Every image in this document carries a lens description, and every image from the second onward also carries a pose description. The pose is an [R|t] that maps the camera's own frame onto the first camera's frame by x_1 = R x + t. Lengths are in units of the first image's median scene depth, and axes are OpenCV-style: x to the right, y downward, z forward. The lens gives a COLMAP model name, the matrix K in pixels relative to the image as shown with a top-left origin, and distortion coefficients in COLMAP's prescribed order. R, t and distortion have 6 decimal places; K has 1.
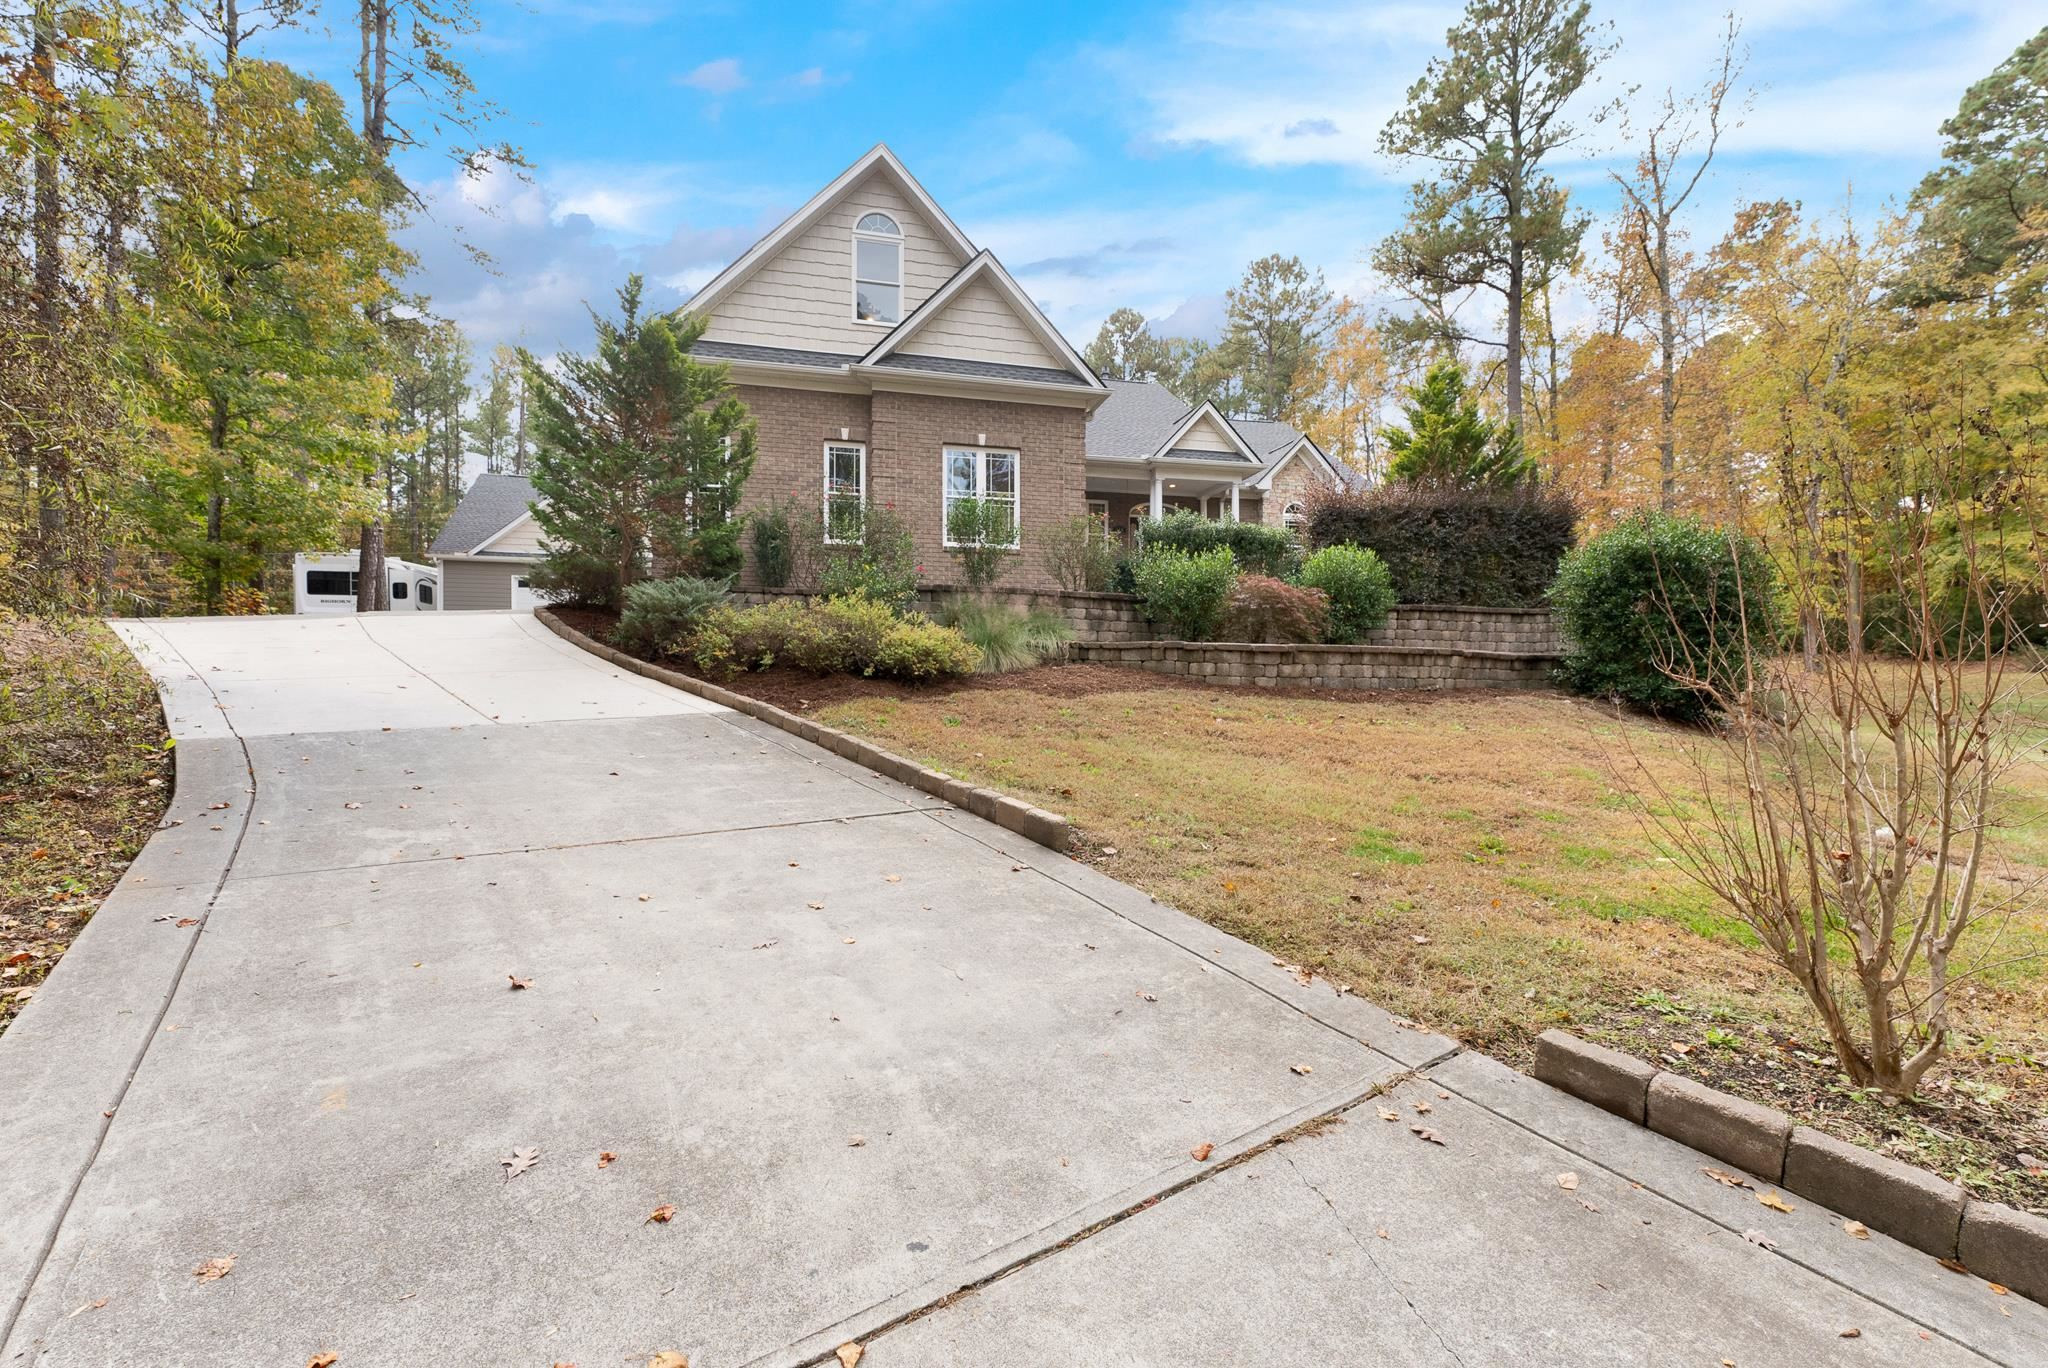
lens RADIAL K [[826.7, 0, 1016.9], [0, 826.7, 685.3], [0, 0, 1]] dist [-0.001054, -0.000095]
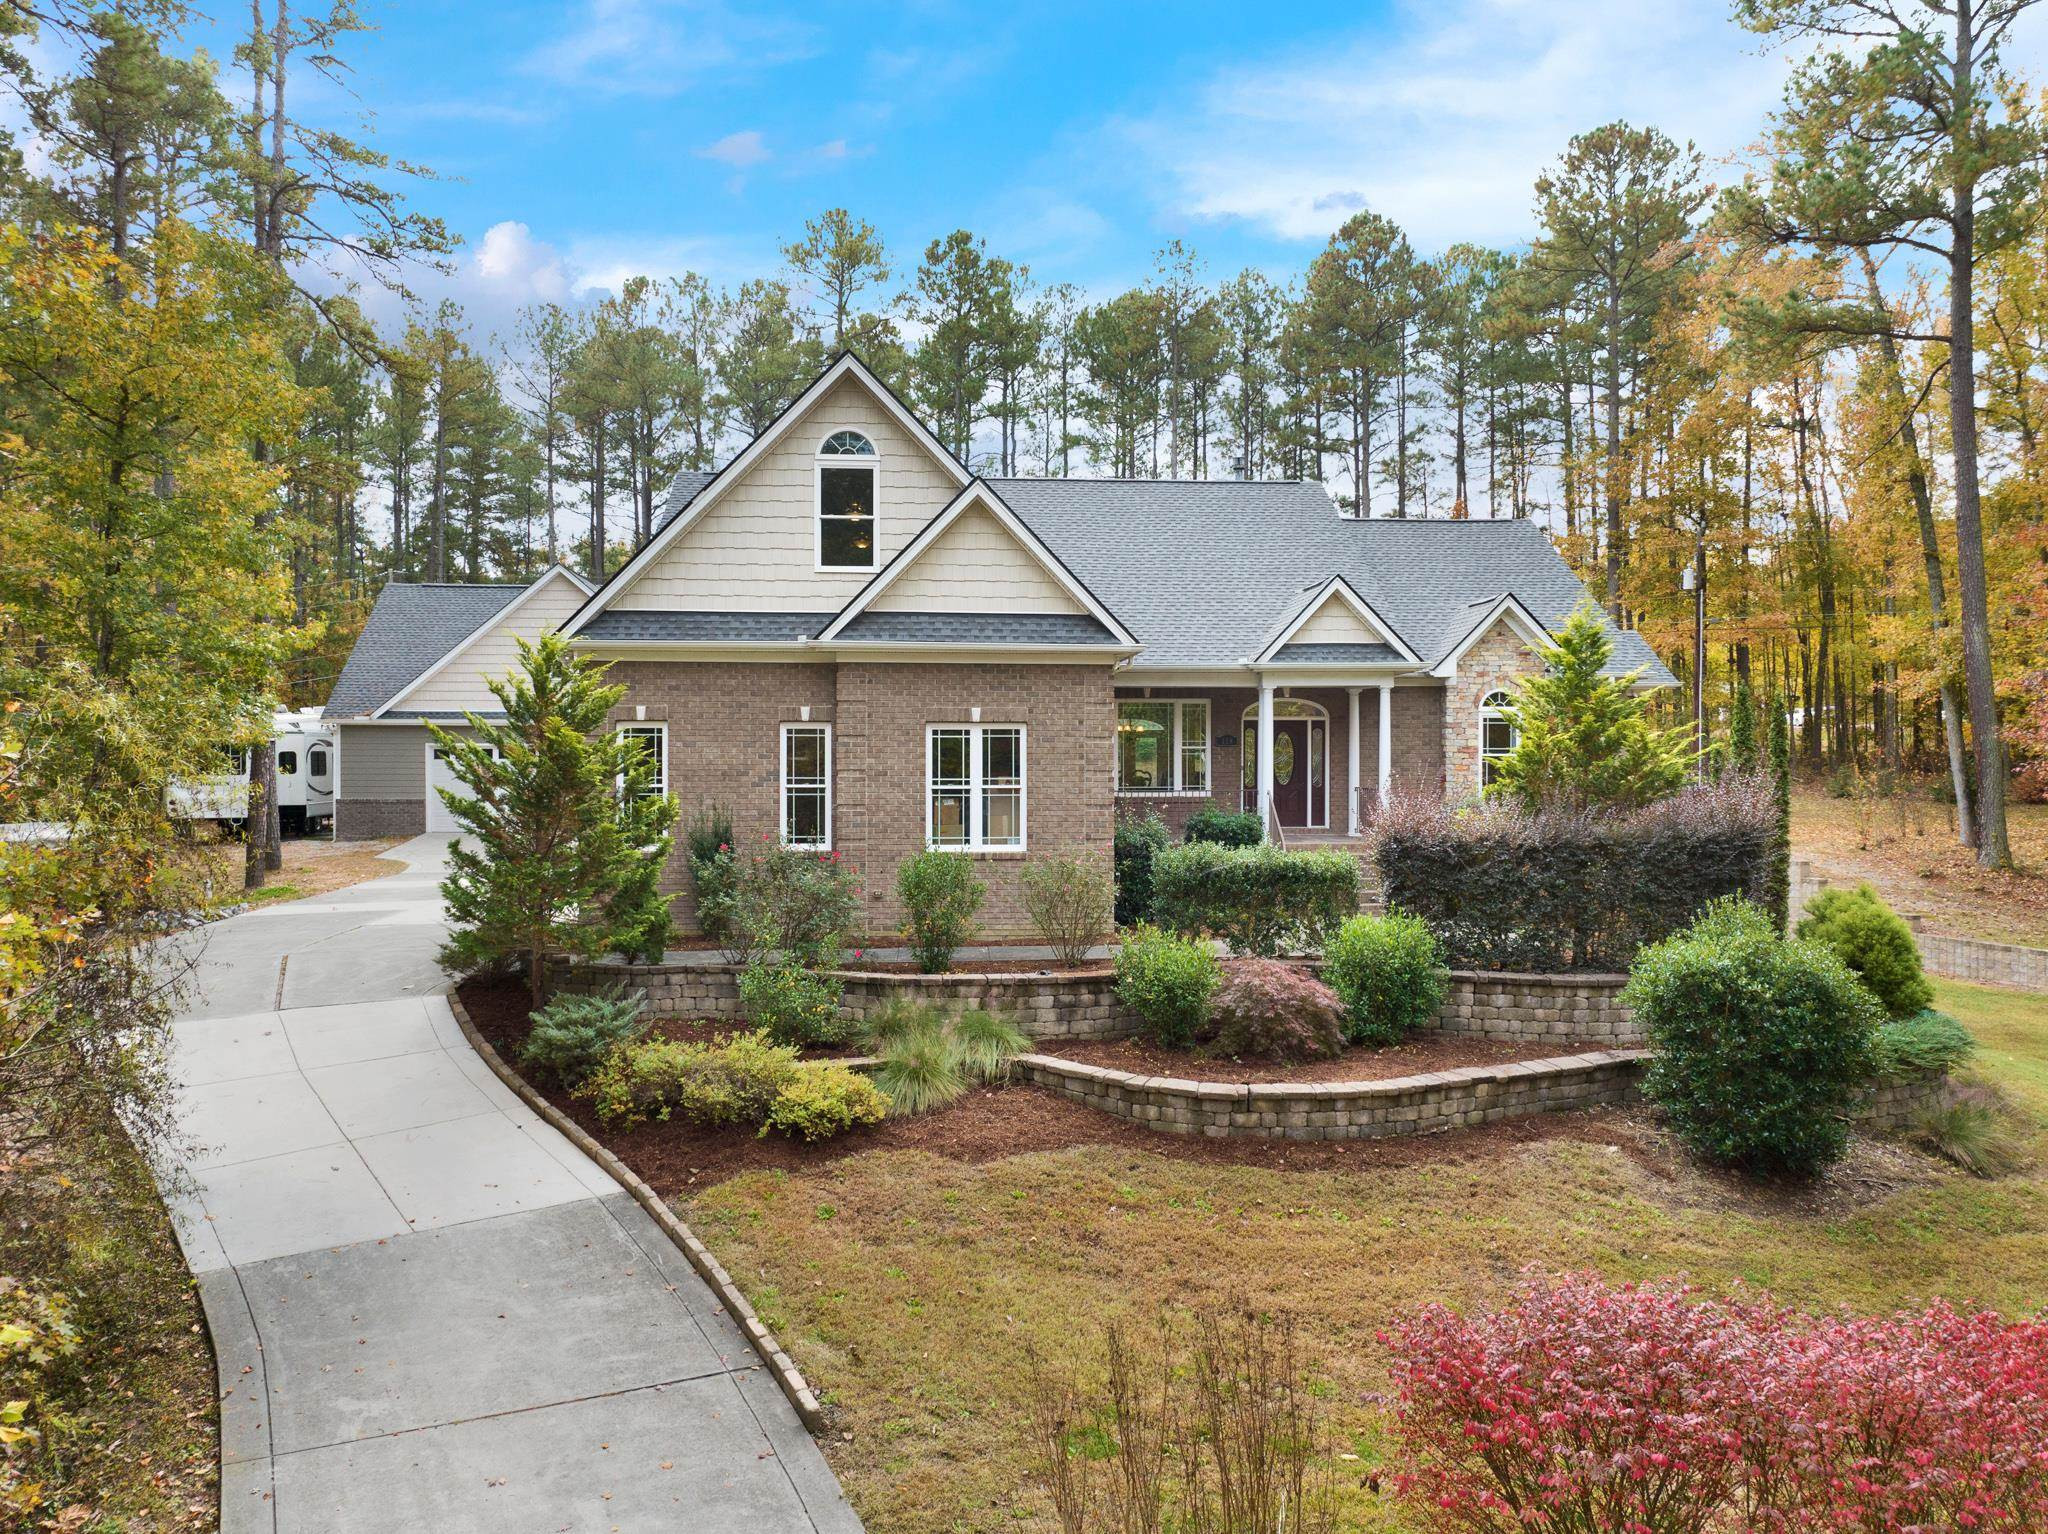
lens RADIAL K [[1457.2, 0, 1021.9], [0, 1457.2, 761.5], [0, 0, 1]] dist [-0.036160, -0.002092]
pose [[0.987409, 0.003195, -0.158157, 0.254495], [-0.002819, 0.999993, 0.002601, -0.298729], [0.158165, -0.002122, 0.987410, -0.412252]]
